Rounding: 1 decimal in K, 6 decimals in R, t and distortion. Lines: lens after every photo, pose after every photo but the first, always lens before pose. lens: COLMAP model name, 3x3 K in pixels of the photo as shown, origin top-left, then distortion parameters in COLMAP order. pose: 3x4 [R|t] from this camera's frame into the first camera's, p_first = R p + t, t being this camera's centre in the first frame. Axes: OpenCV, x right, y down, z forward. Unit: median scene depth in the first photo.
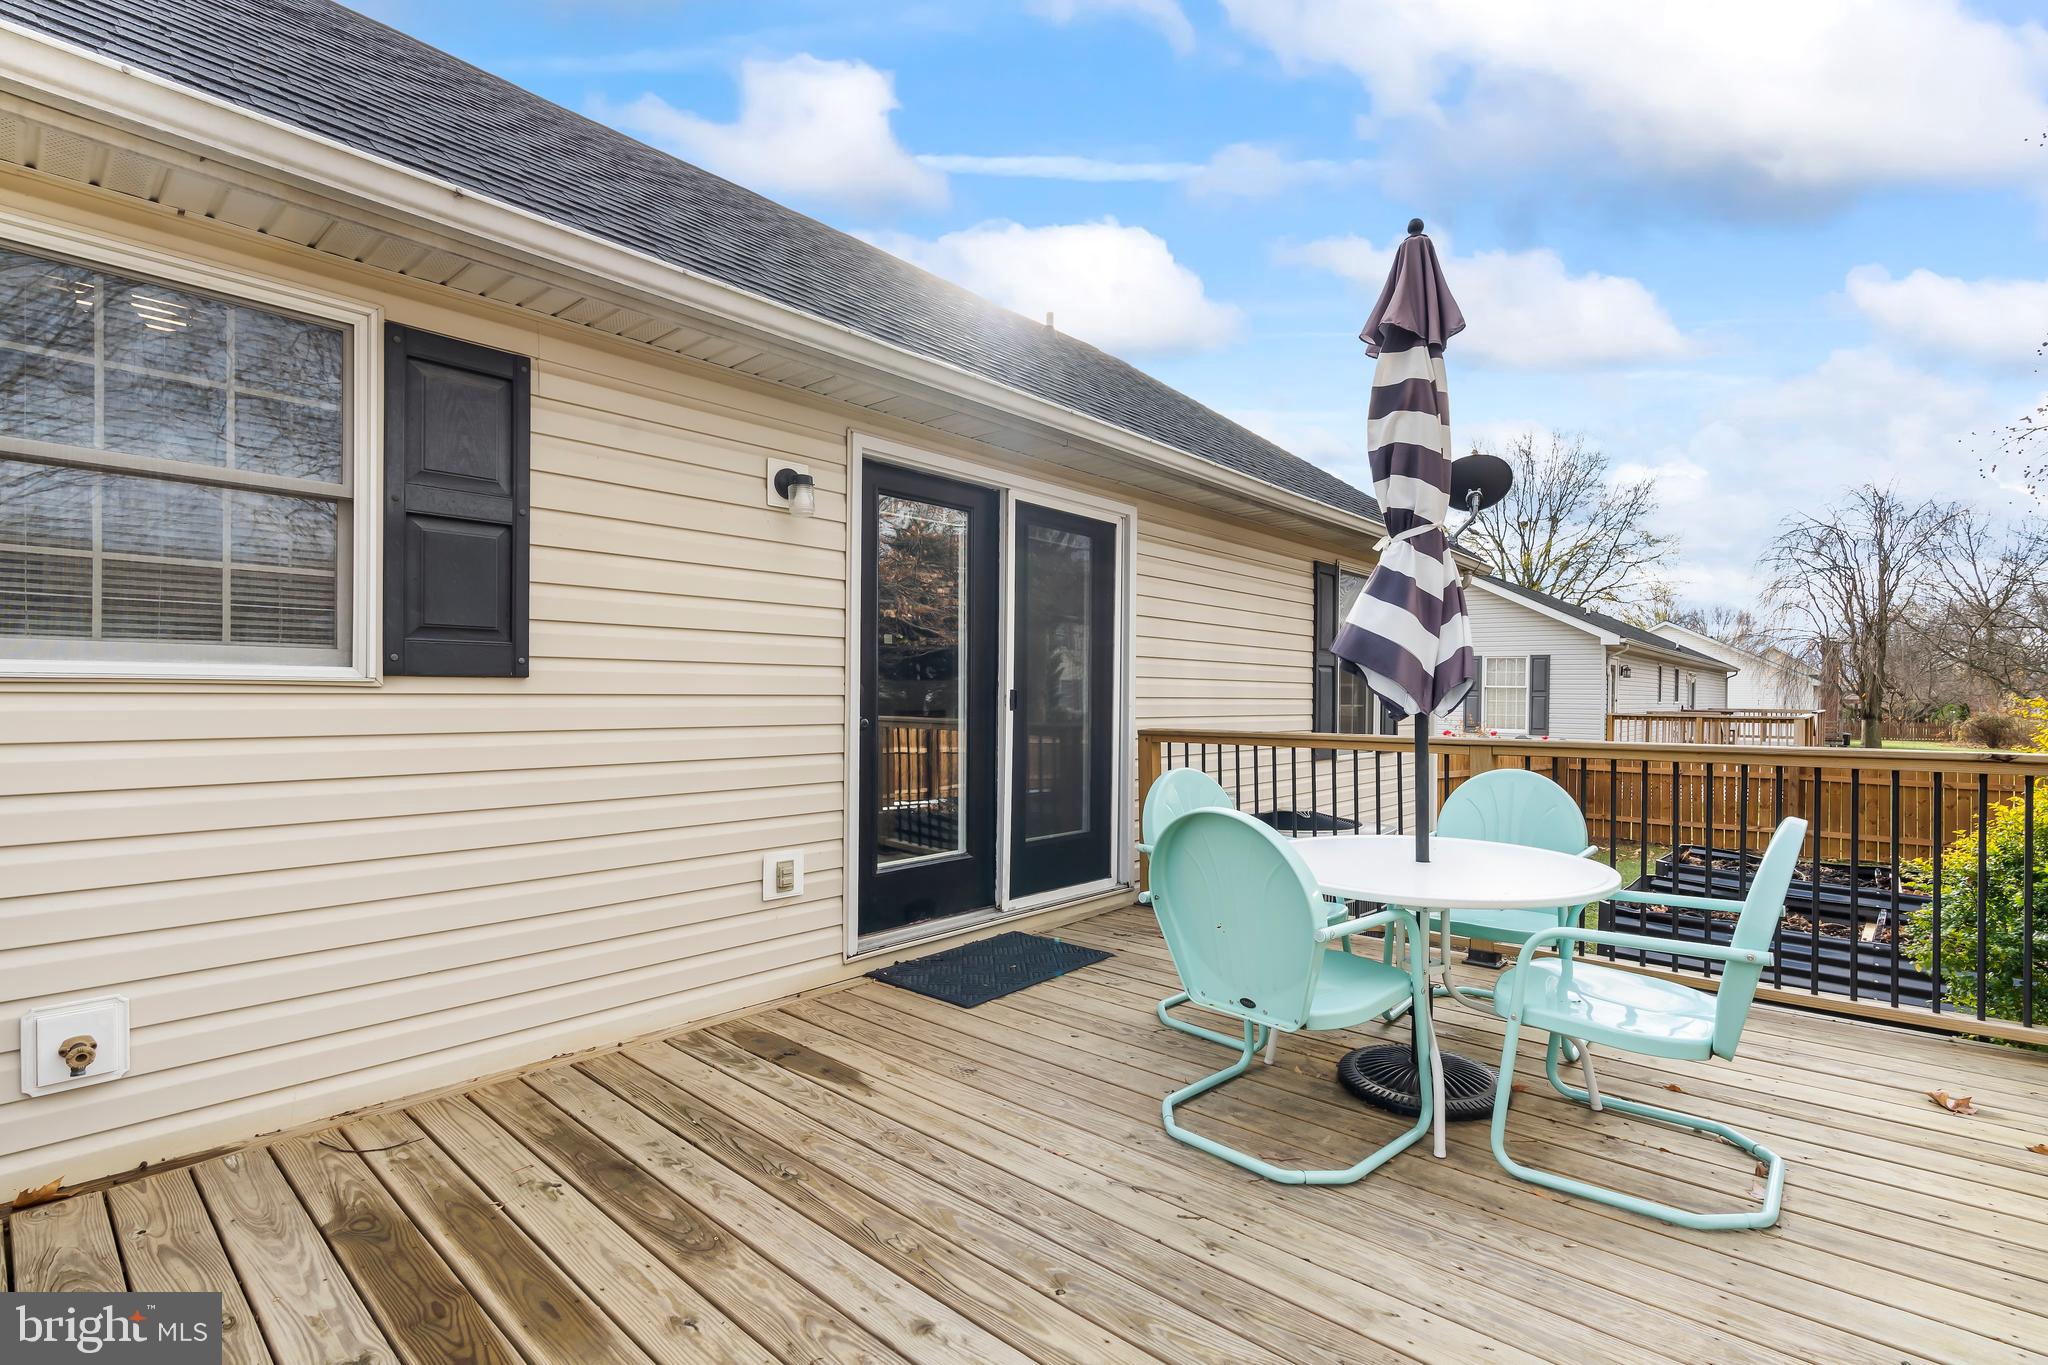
lens RADIAL K [[936.1, 0, 1029.7], [0, 936.1, 690.1], [0, 0, 1]] dist [-0.006811, 0.002322]
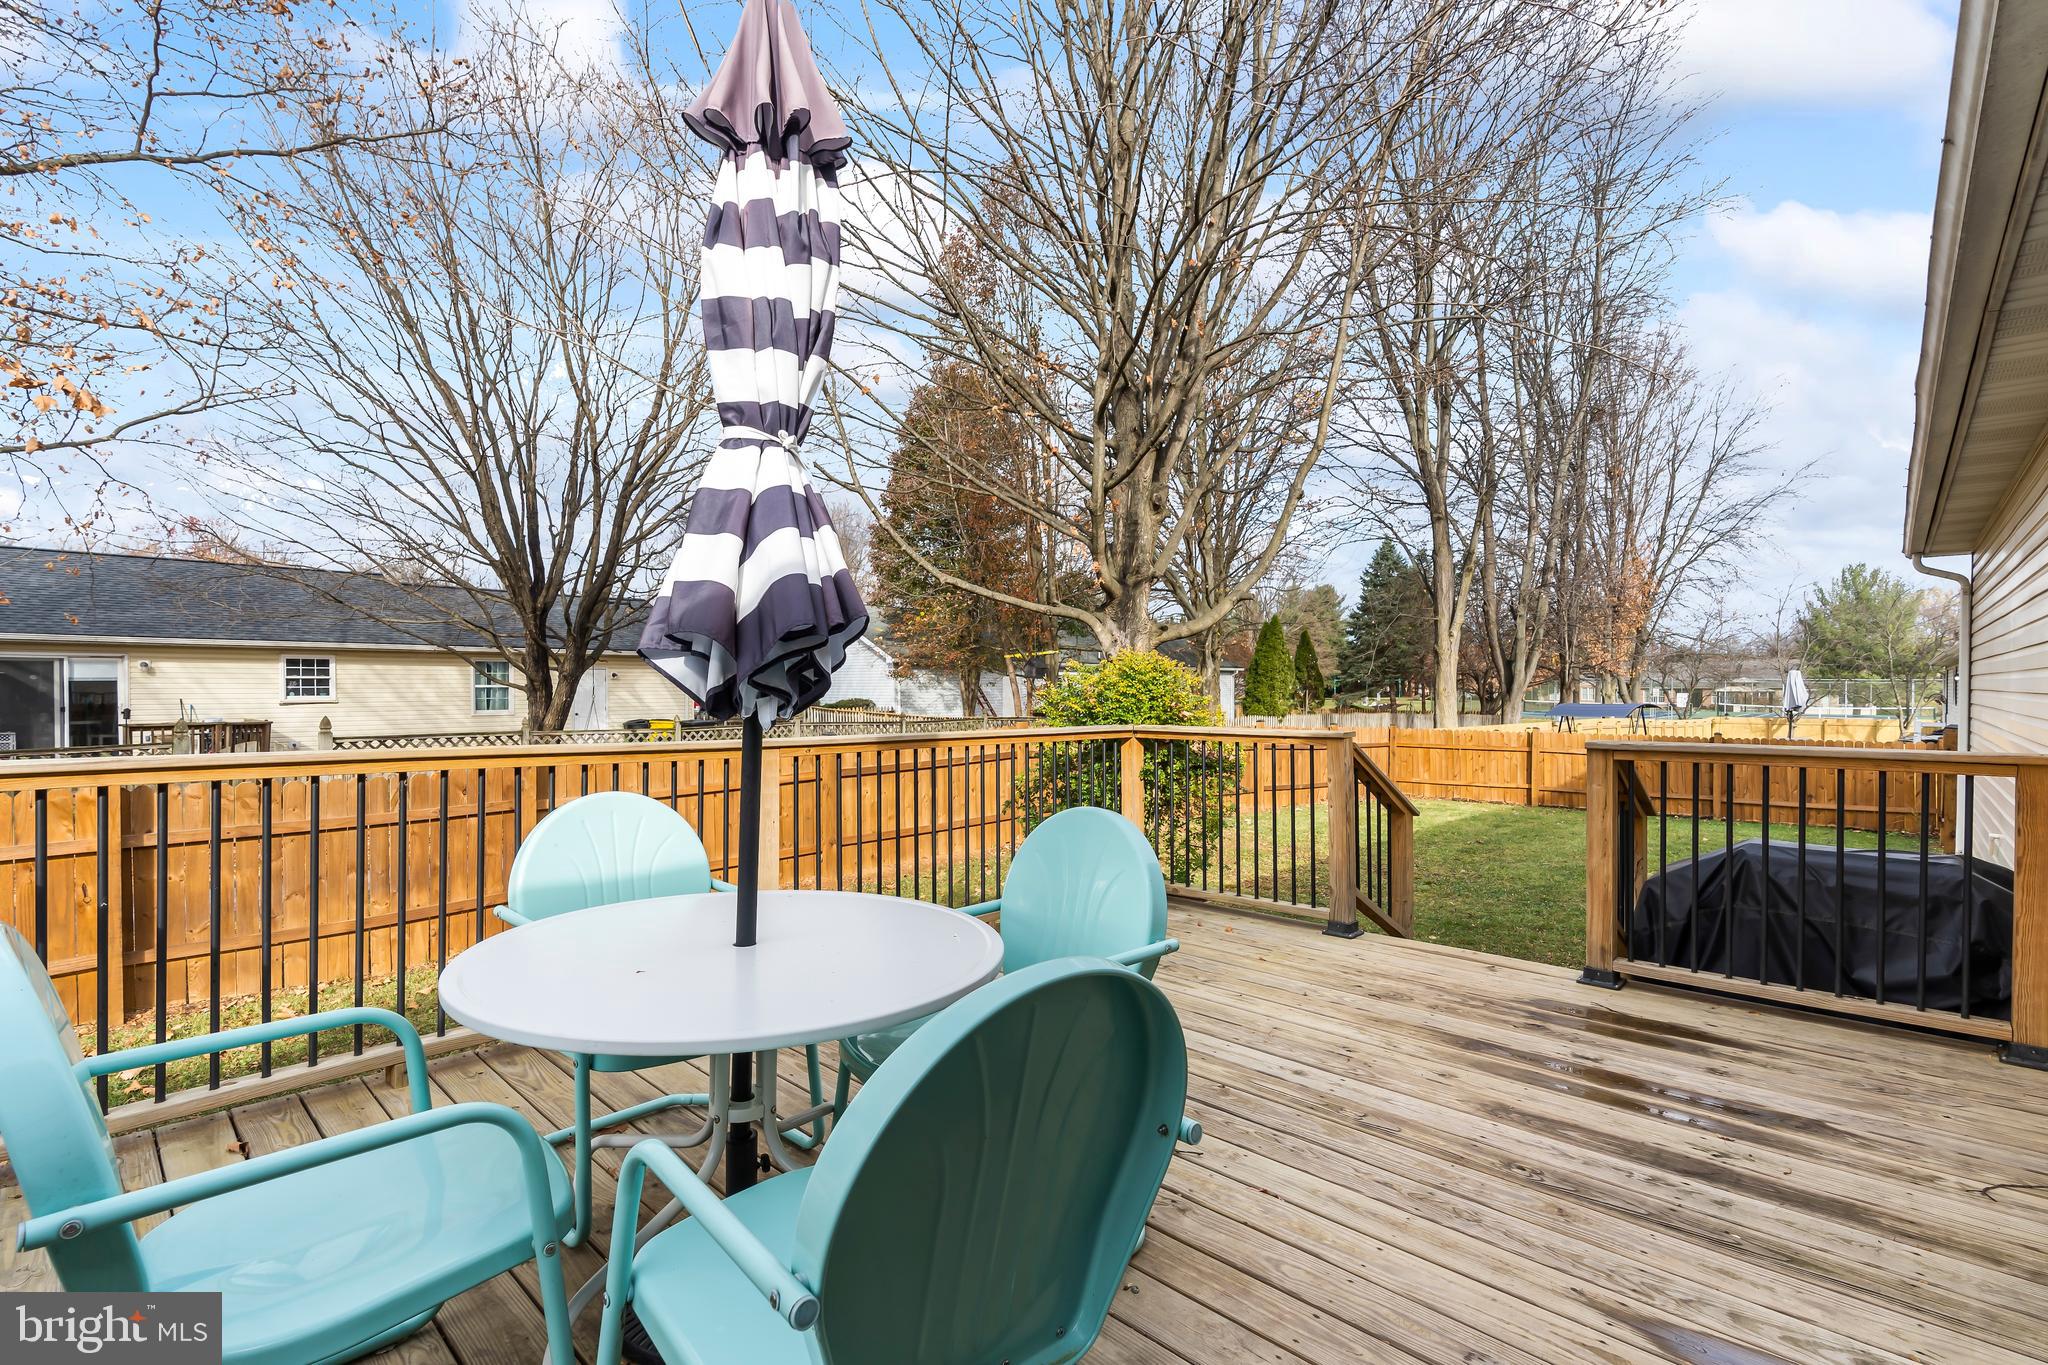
lens RADIAL K [[936.1, 0, 1023.1], [0, 936.1, 686.0], [0, 0, 1]] dist [-0.006811, 0.002322]
pose [[-0.999712, -0.004622, 0.023558, 0.256865], [-0.004779, 0.999967, -0.006637, 0.002579], [-0.023526, -0.006748, -0.999700, 2.014632]]
